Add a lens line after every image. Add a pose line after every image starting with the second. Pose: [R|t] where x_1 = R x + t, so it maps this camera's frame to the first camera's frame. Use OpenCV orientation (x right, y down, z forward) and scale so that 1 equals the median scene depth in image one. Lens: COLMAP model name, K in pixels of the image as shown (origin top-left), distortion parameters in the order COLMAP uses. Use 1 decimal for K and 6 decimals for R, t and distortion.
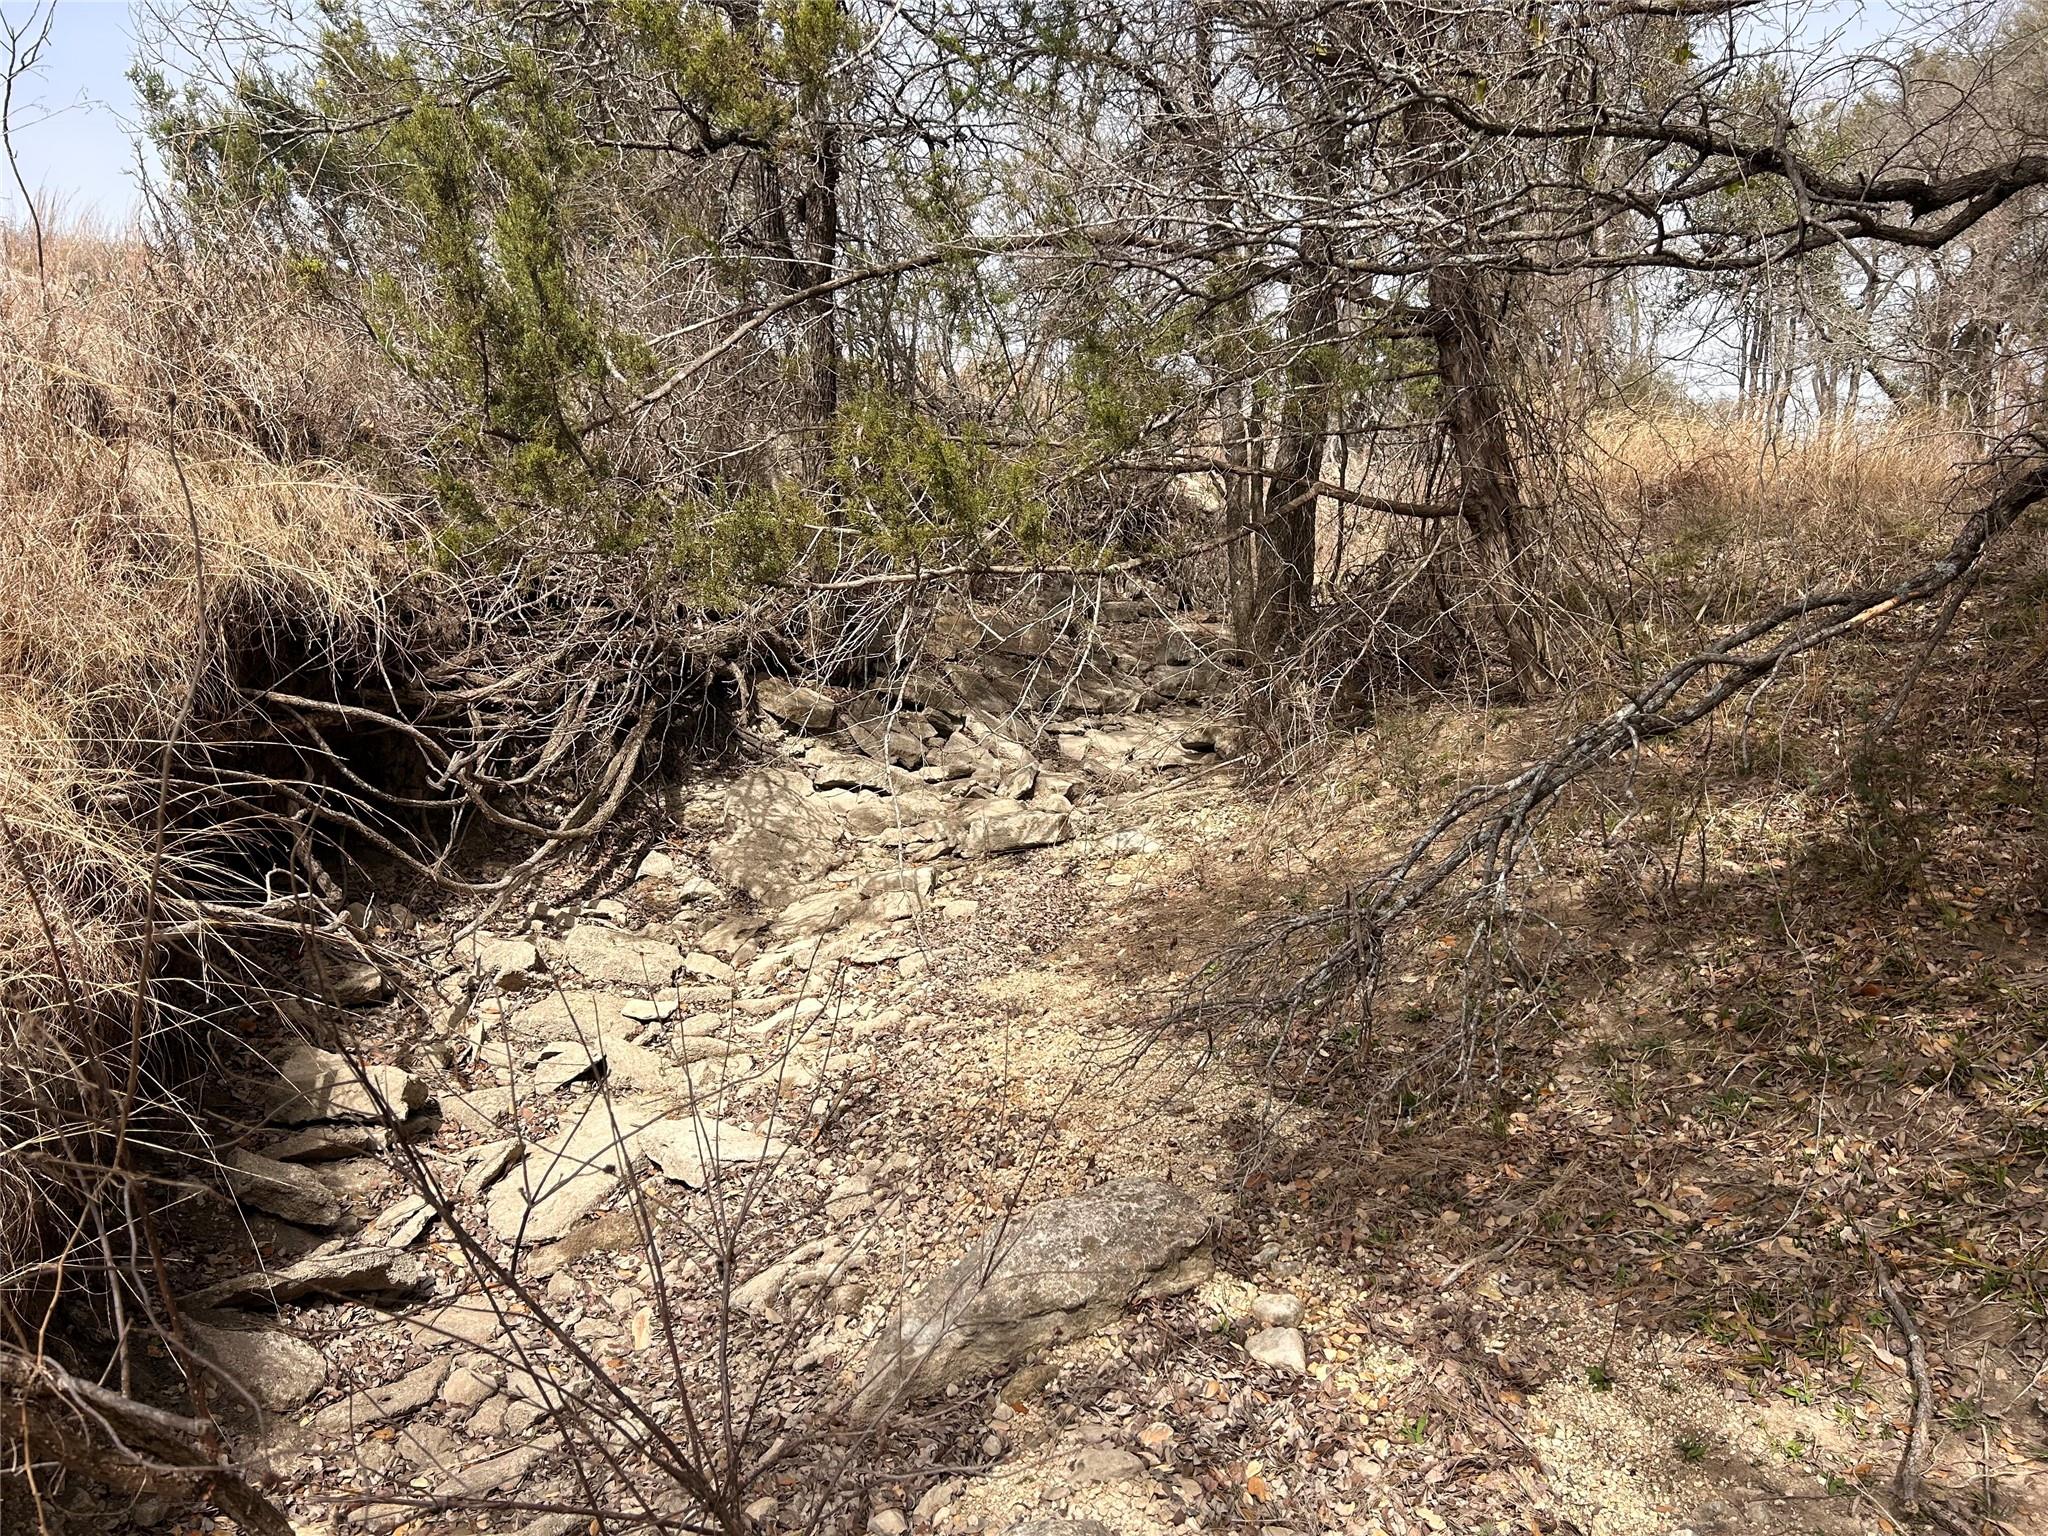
lens RADIAL K [[1544.1, 0, 1030.6], [0, 1544.1, 810.4], [0, 0, 1]] dist [0.046640, -0.047973]
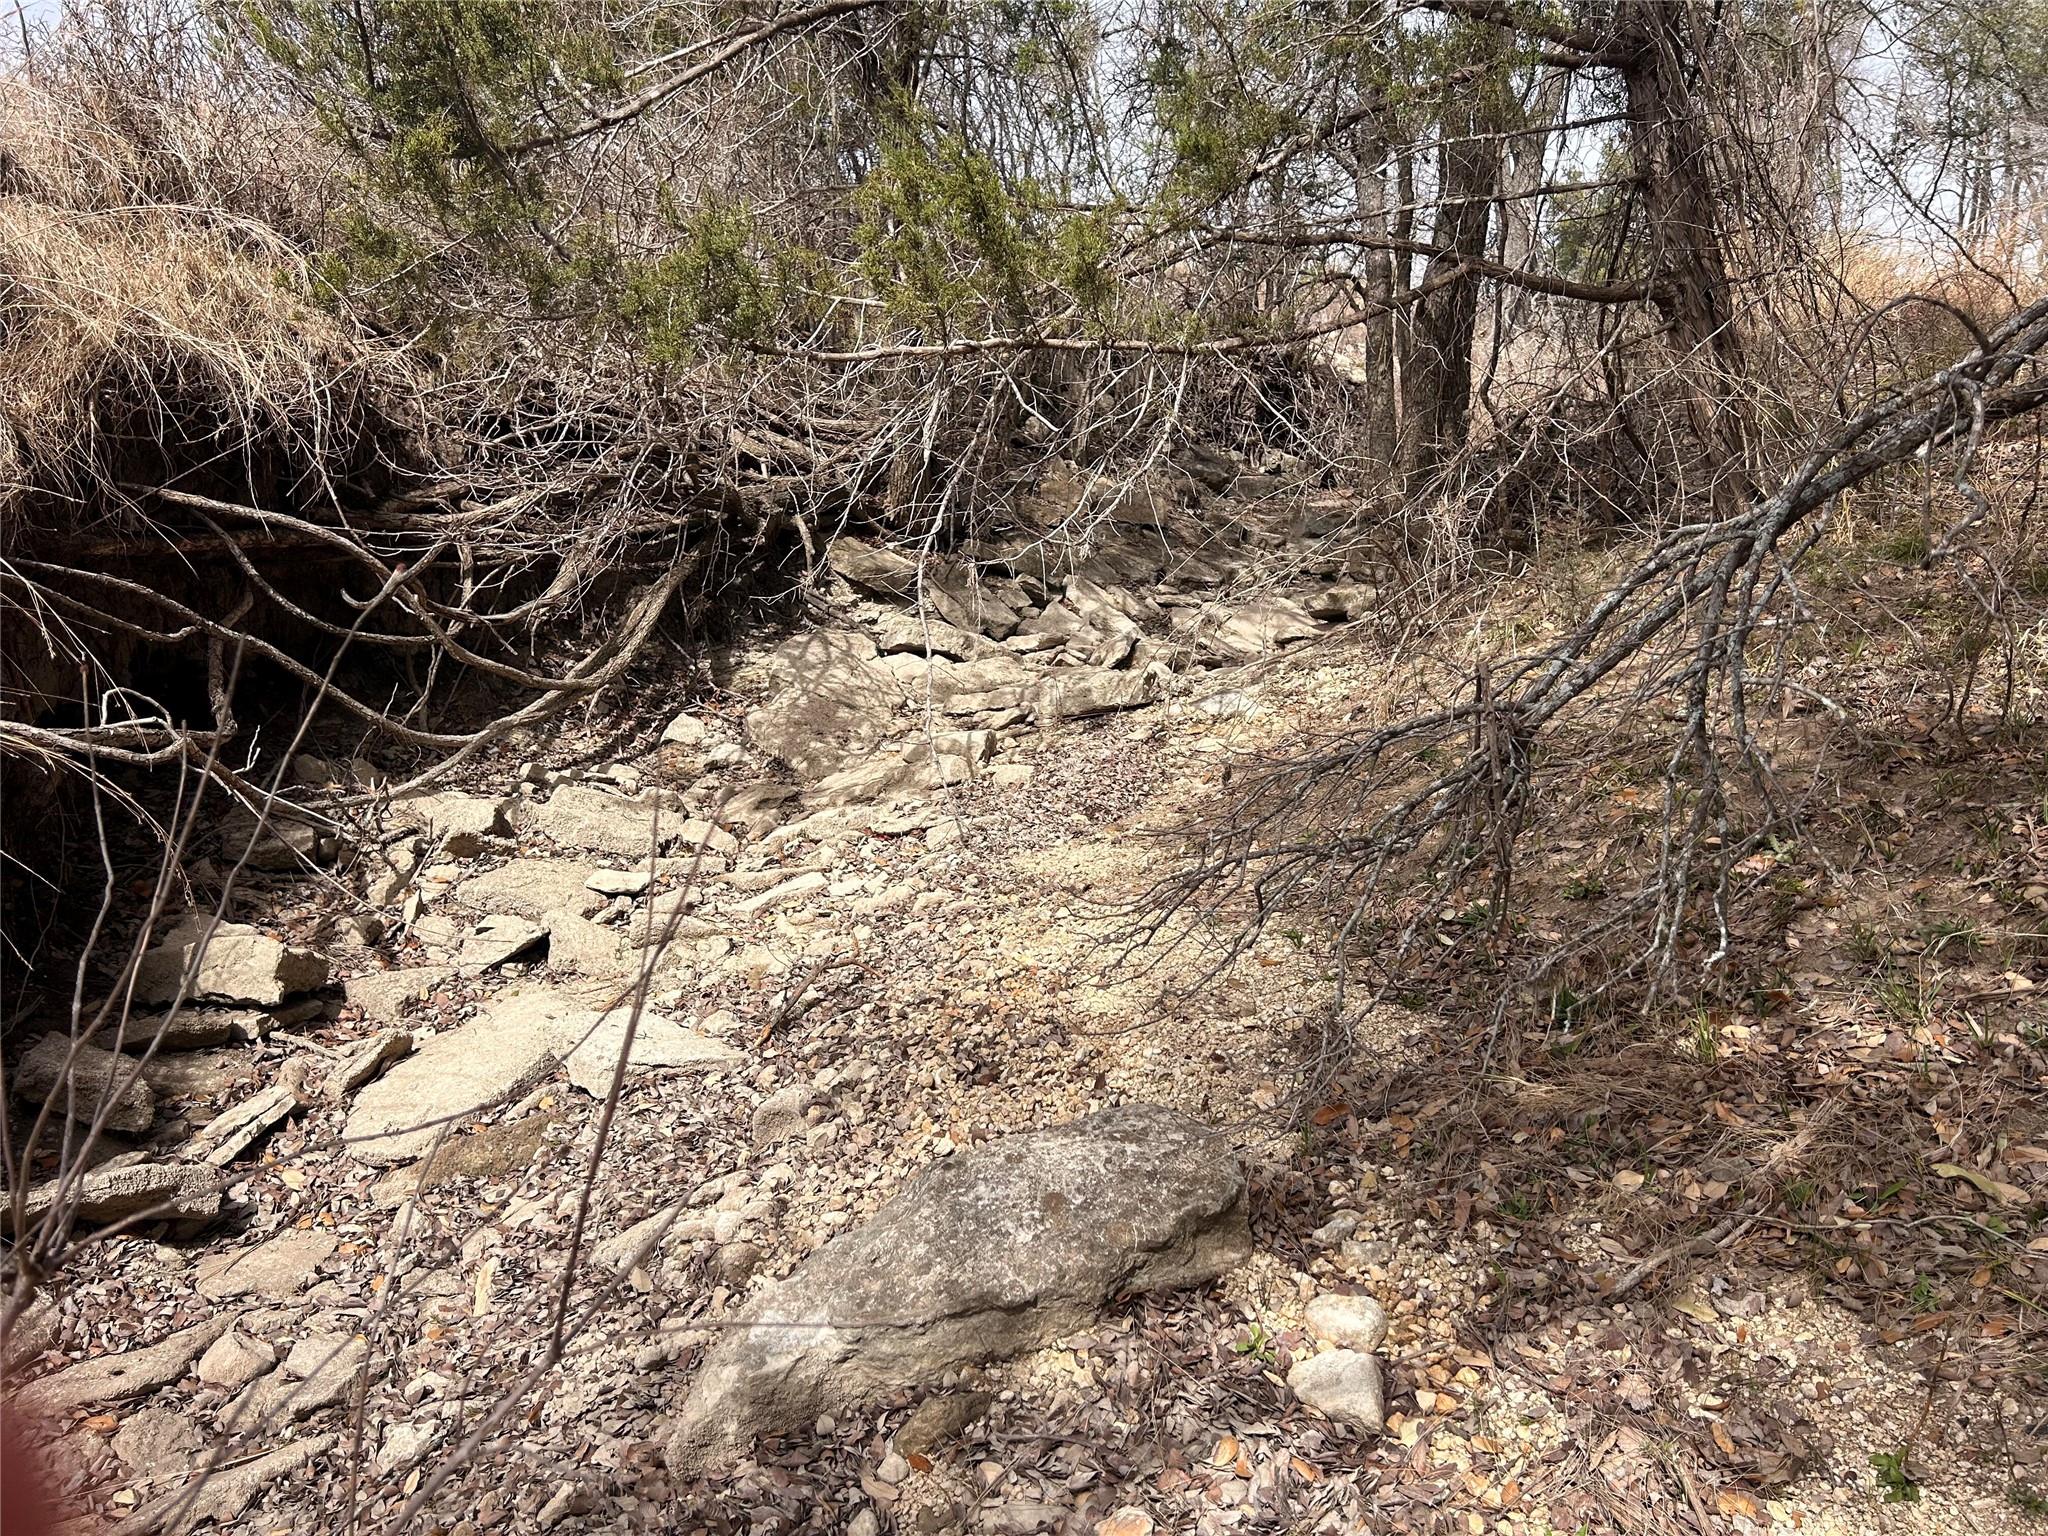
lens RADIAL K [[1544.1, 0, 1030.6], [0, 1544.1, 810.4], [0, 0, 1]] dist [0.046640, -0.047973]
pose [[0.995465, 0.012523, -0.094299, 0.067872], [-0.007467, 0.998525, 0.053779, 0.062352], [0.094833, -0.052831, 0.994090, 0.283150]]
